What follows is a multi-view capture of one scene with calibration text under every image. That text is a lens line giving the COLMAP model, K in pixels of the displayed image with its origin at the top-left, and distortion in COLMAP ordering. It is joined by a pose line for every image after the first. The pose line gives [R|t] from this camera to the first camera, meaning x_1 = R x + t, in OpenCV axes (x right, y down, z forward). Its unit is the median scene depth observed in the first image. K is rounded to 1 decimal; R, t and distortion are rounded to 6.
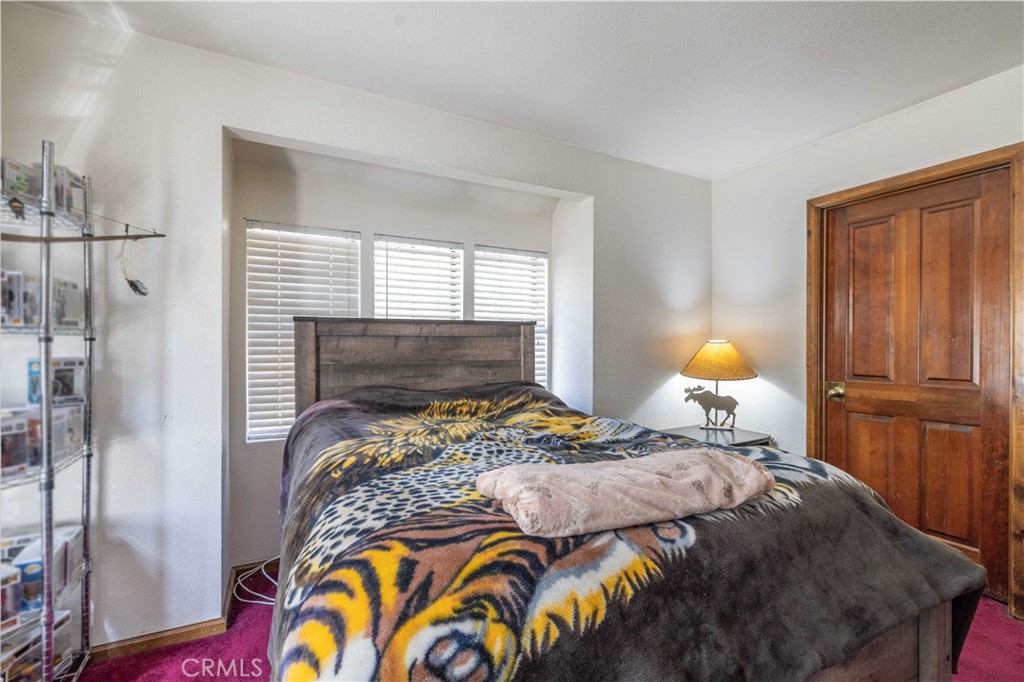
lens RADIAL K [[432.8, 0, 509.7], [0, 432.8, 345.3], [0, 0, 1]] dist [0.002002, 0.000556]
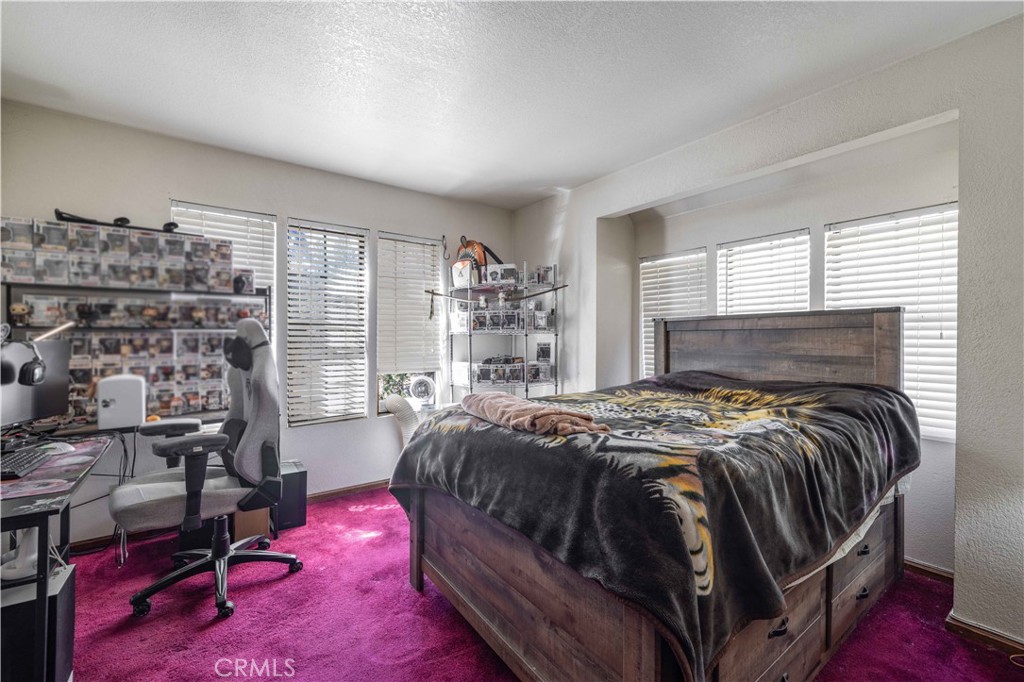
lens RADIAL K [[432.8, 0, 513.0], [0, 432.8, 336.6], [0, 0, 1]] dist [0.002002, 0.000556]
pose [[0.164842, -0.002727, -0.986316, 0.764200], [-0.006092, 0.999974, -0.003783, 0.003423], [0.986301, 0.006632, 0.164821, 0.246002]]
